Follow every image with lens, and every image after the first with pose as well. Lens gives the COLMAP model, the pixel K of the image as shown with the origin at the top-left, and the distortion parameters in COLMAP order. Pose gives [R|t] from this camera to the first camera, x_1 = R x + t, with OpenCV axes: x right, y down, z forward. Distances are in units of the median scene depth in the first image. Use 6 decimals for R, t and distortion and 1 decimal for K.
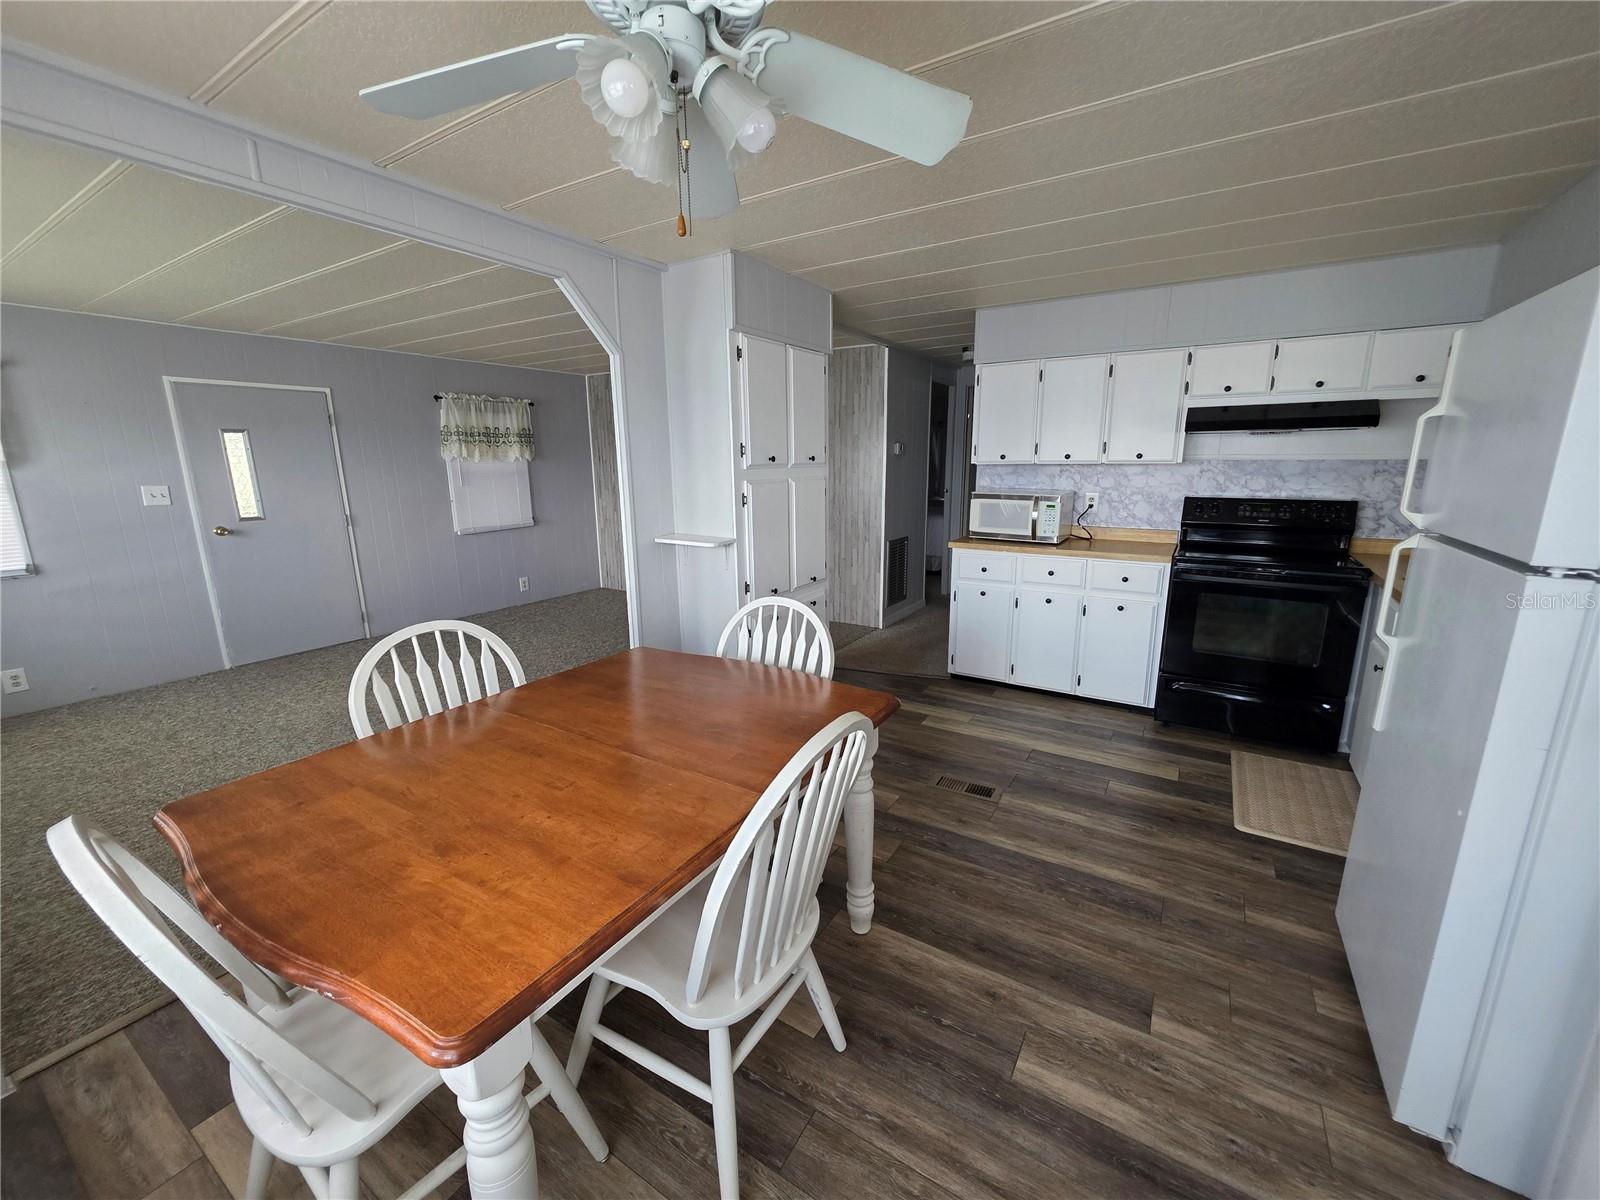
lens RADIAL K [[643.0, 0, 807.5], [0, 643.0, 601.3], [0, 0, 1]] dist [-0.003766, 0.000110]
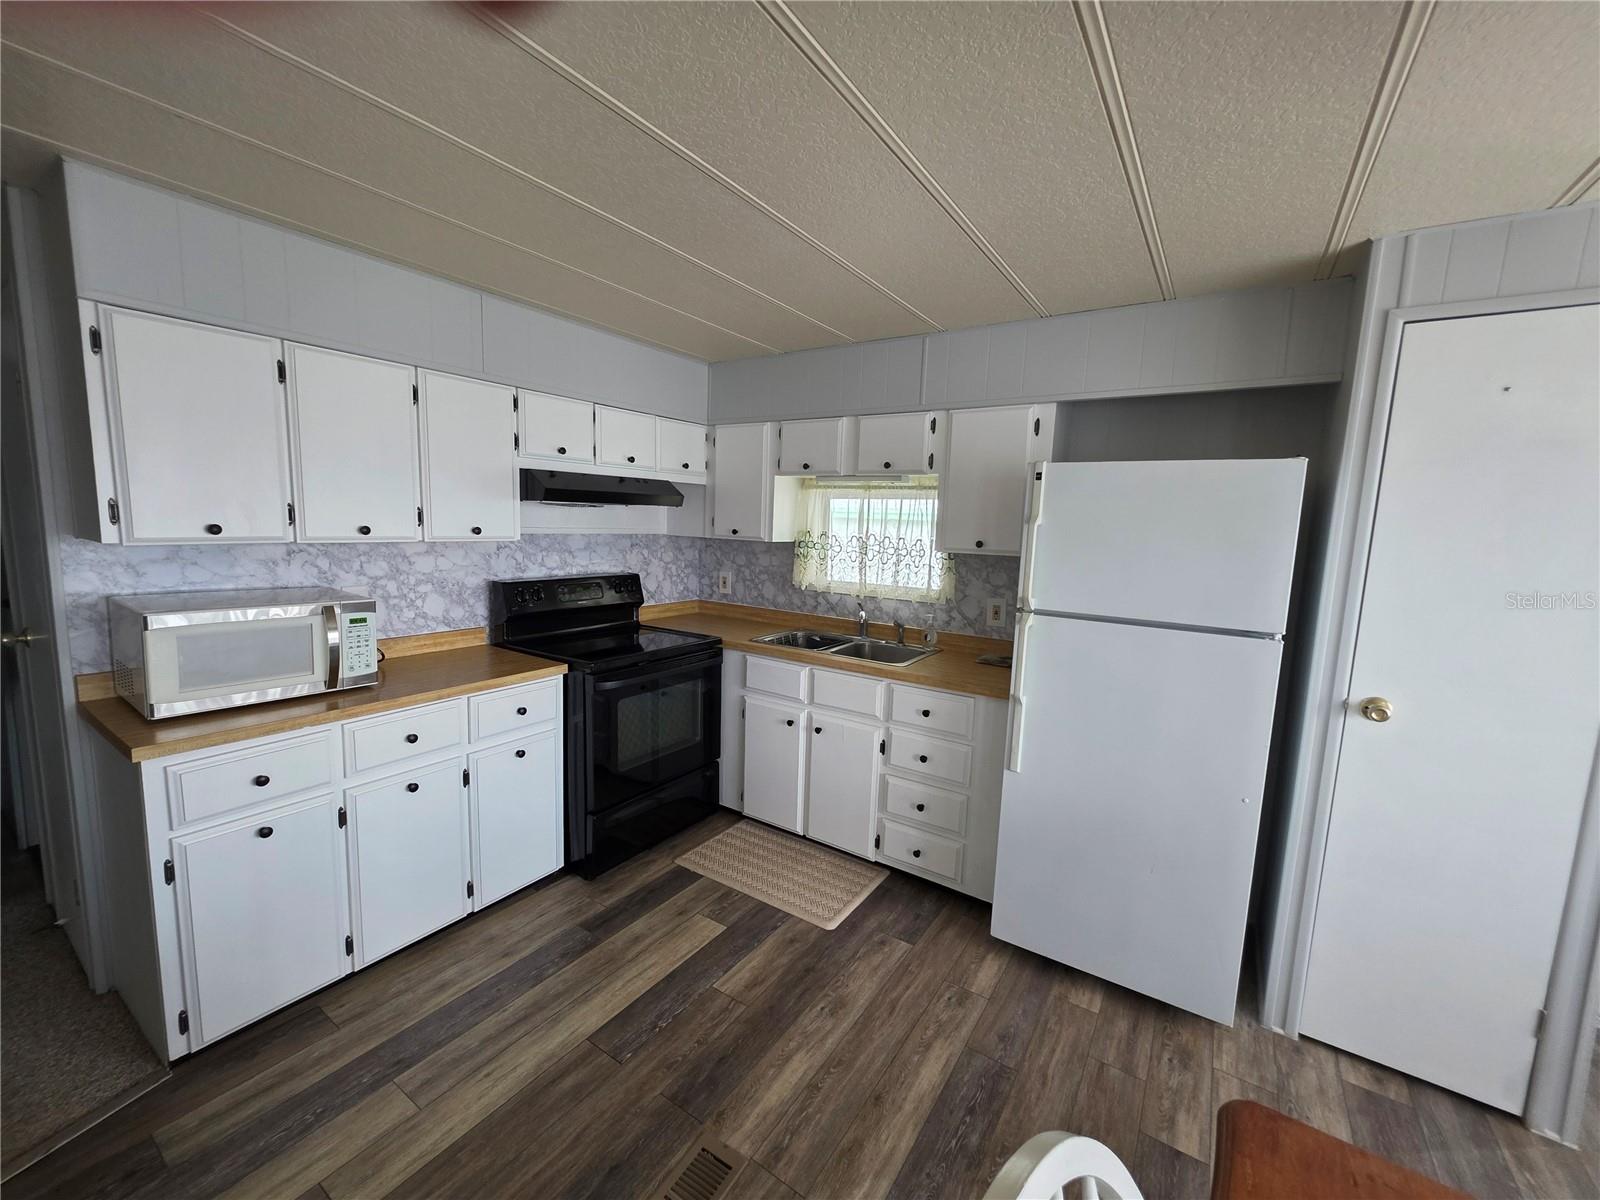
lens RADIAL K [[643.0, 0, 806.7], [0, 643.0, 597.7], [0, 0, 1]] dist [-0.003766, 0.000110]
pose [[0.026259, -0.111085, 0.993464, -0.155109], [0.180666, 0.977969, 0.104577, -0.164112], [-0.983194, 0.176739, 0.045750, 0.636195]]
